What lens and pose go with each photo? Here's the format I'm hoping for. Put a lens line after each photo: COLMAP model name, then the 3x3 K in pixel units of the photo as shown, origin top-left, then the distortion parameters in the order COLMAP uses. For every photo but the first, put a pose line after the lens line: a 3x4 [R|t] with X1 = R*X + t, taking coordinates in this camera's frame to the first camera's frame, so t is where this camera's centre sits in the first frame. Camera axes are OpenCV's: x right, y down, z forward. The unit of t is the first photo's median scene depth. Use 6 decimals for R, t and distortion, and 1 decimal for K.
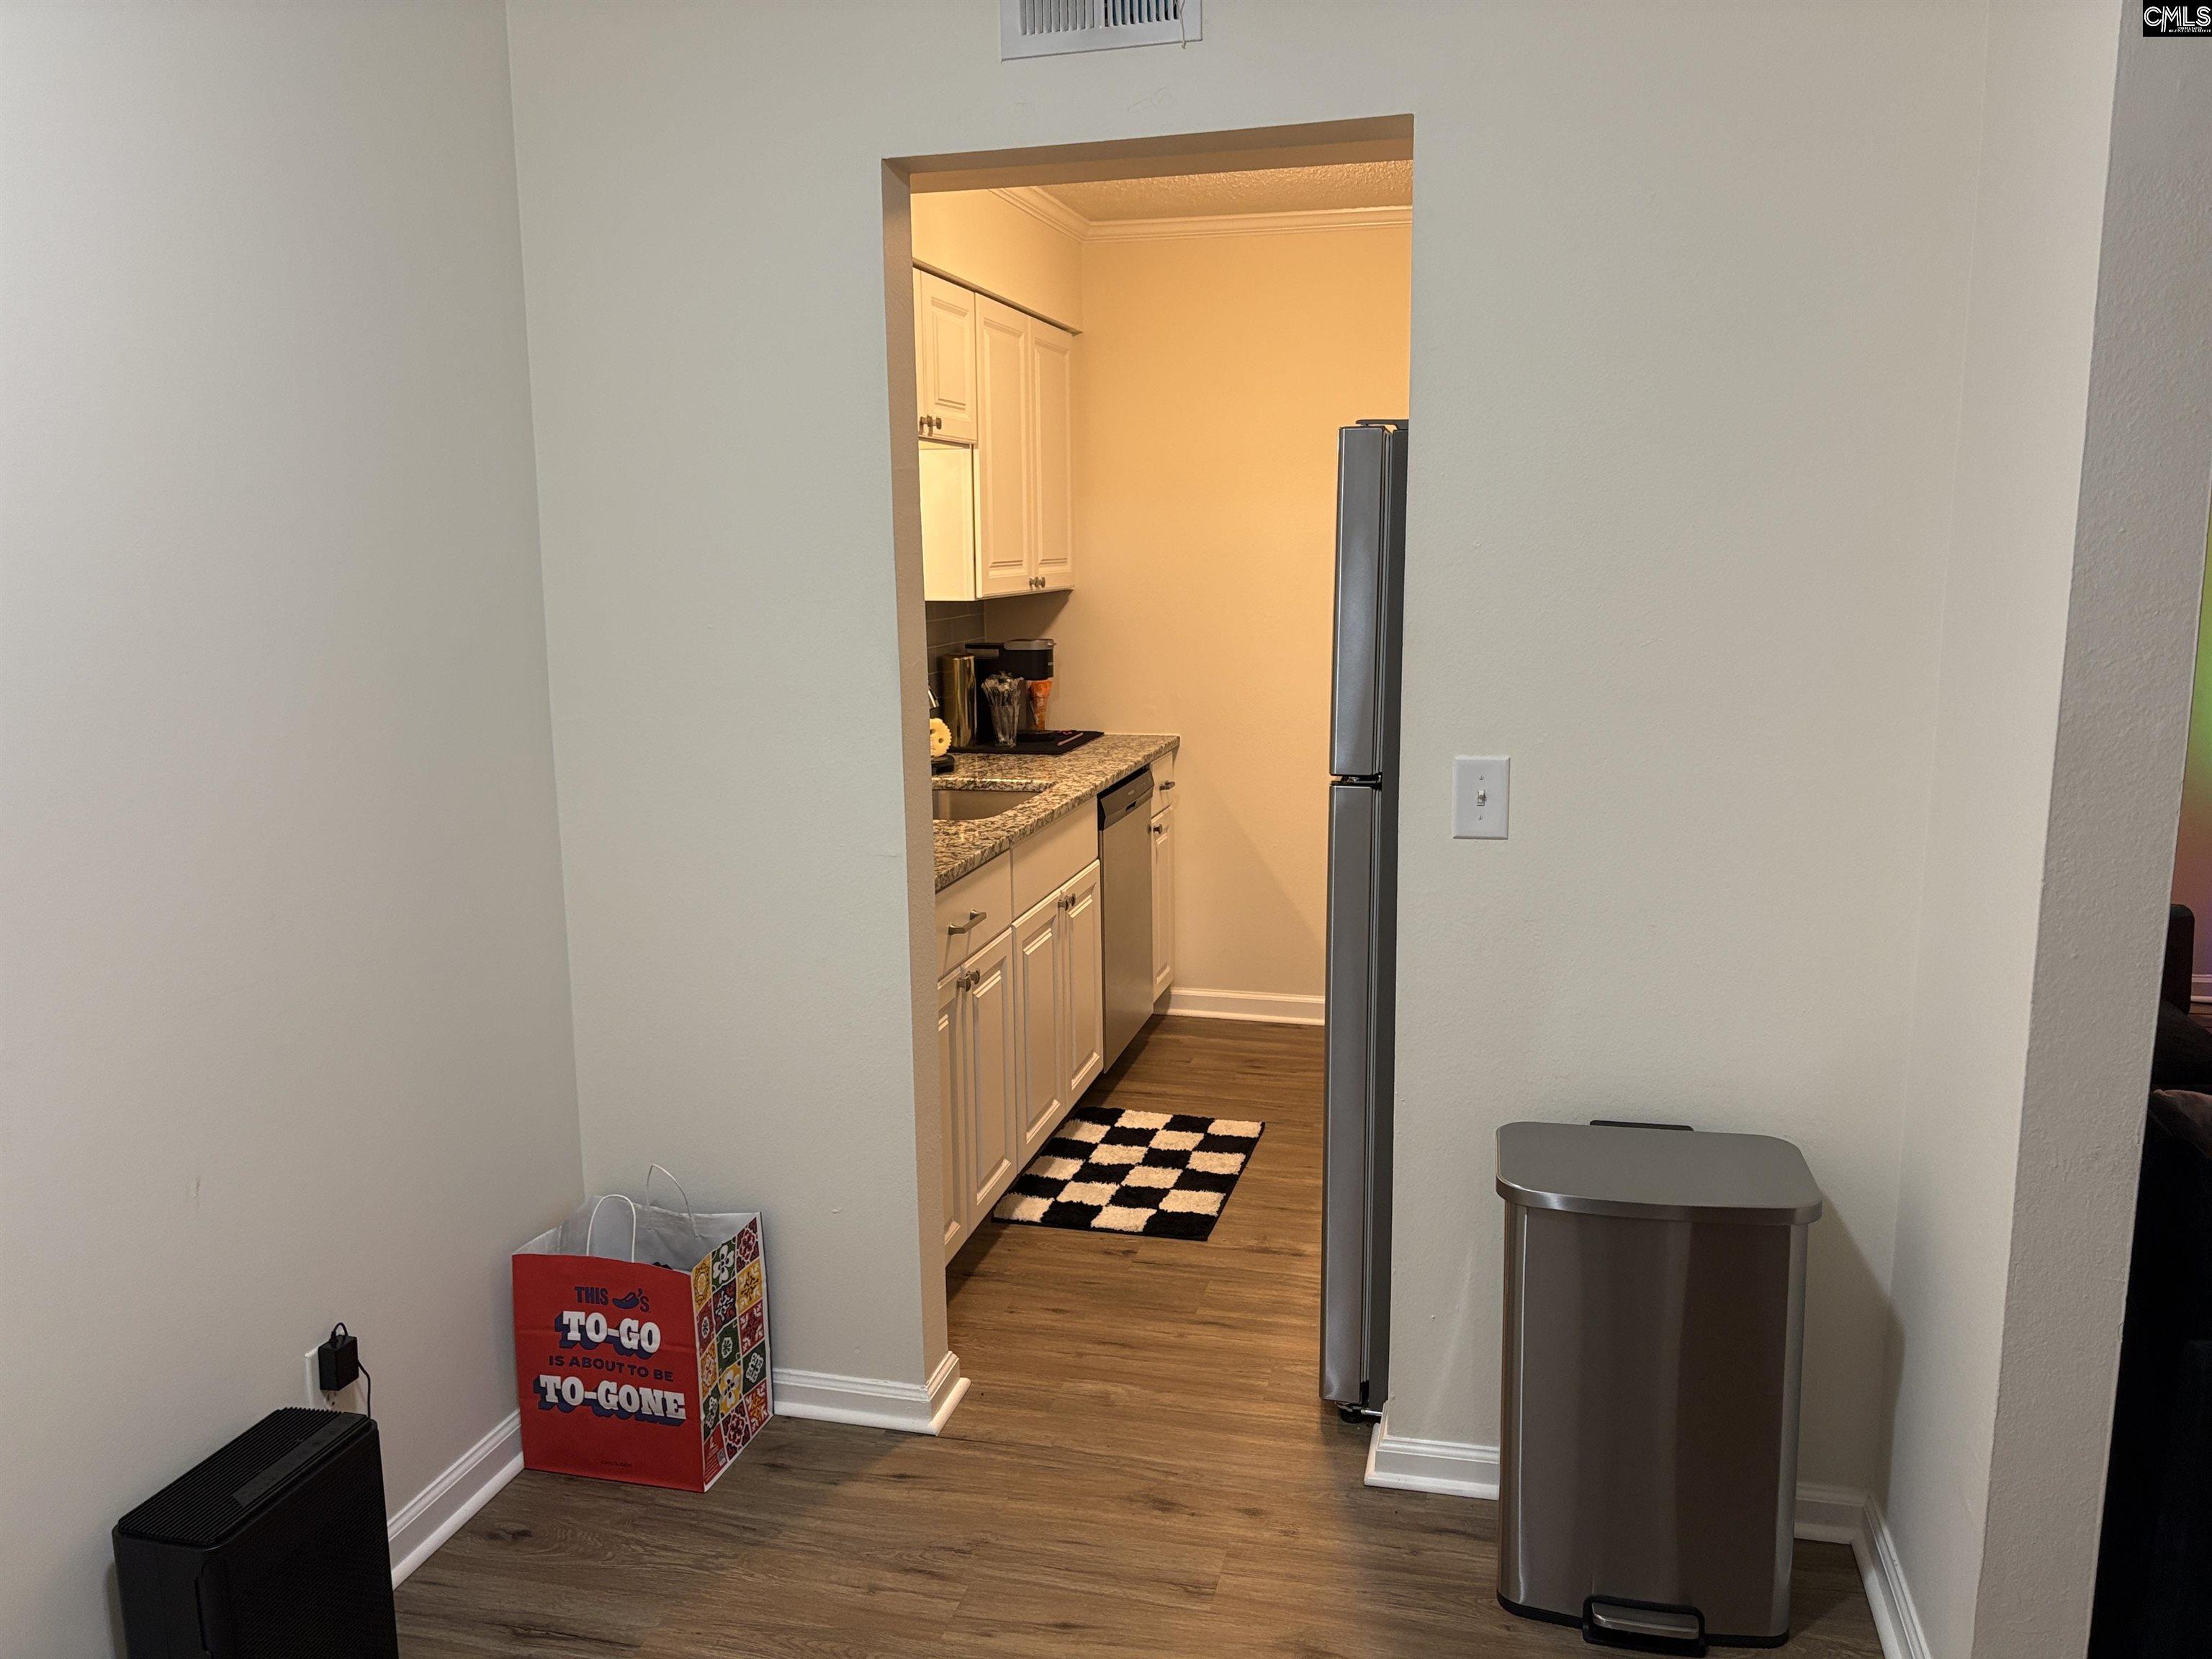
lens RADIAL K [[1671.2, 0, 1106.0], [0, 1671.2, 829.5], [0, 0, 1]] dist [0.004670, 0.000436]
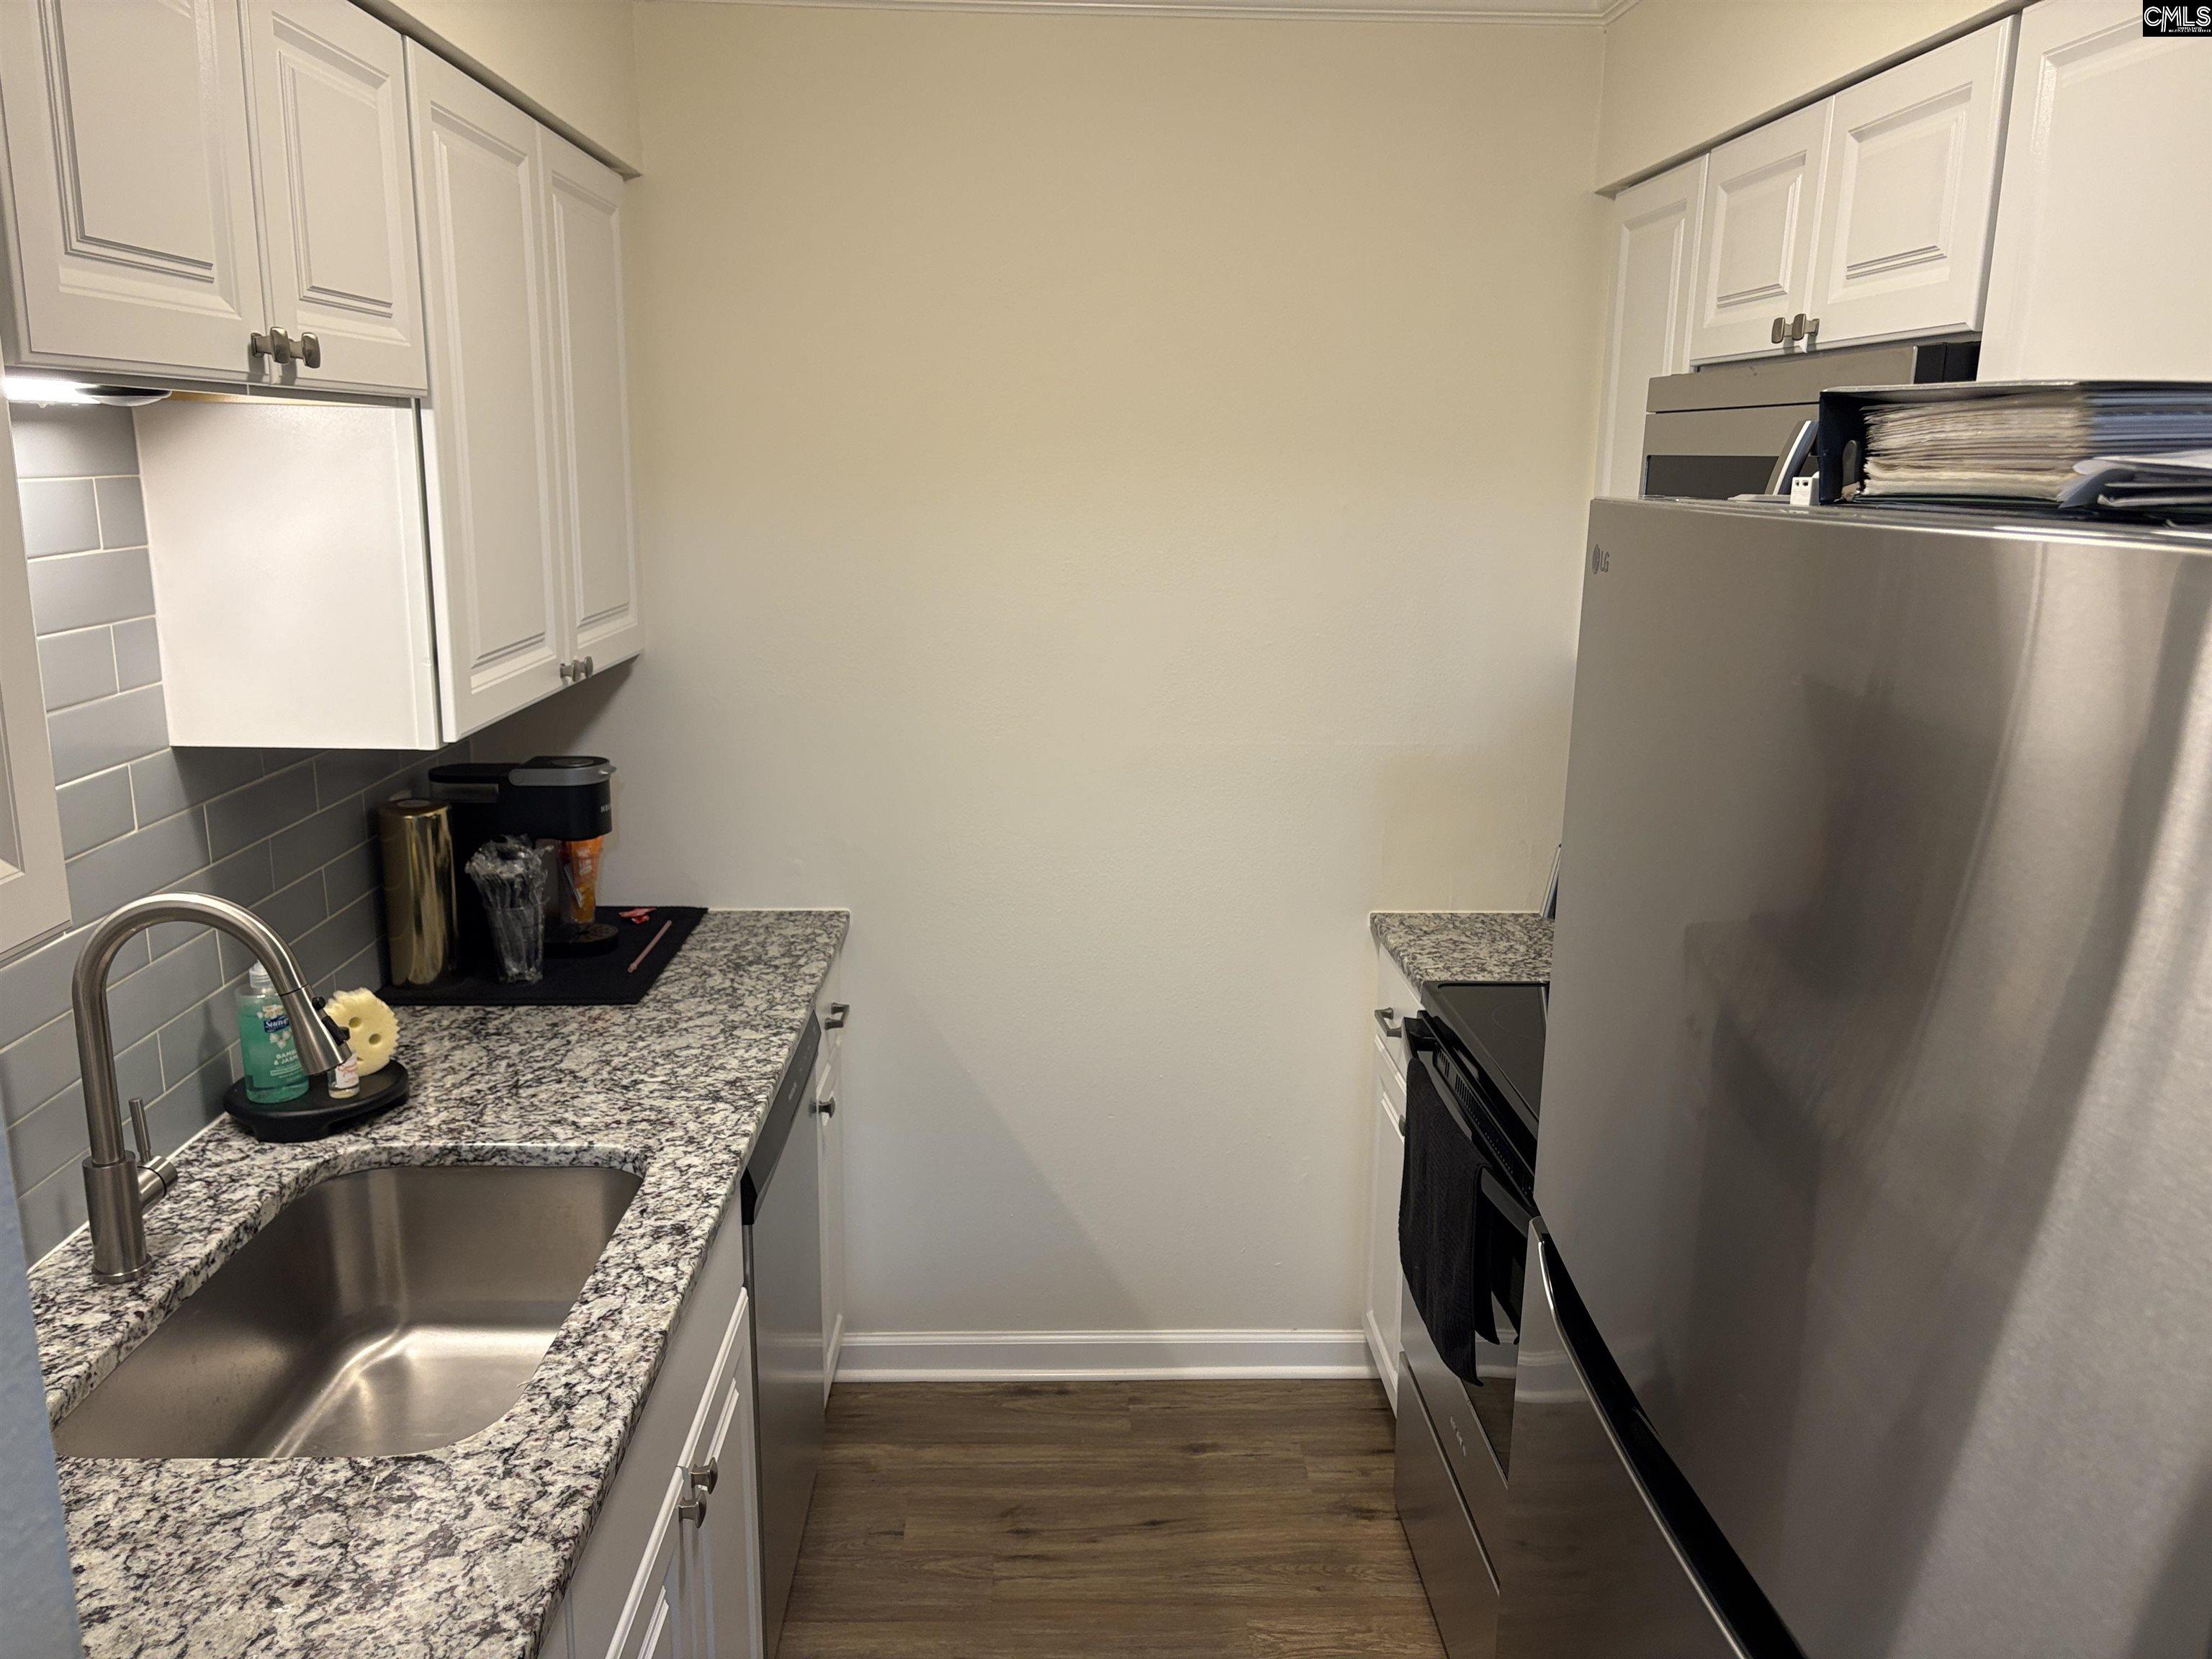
lens RADIAL K [[1672.7, 0, 1179.9], [0, 1672.7, 829.4], [0, 0, 1]] dist [0.007862, 0.005517]
pose [[0.948214, -0.035324, 0.315661, -0.029132], [0.019754, 0.998431, 0.052389, -0.120043], [-0.317017, -0.043440, 0.947425, 0.453876]]
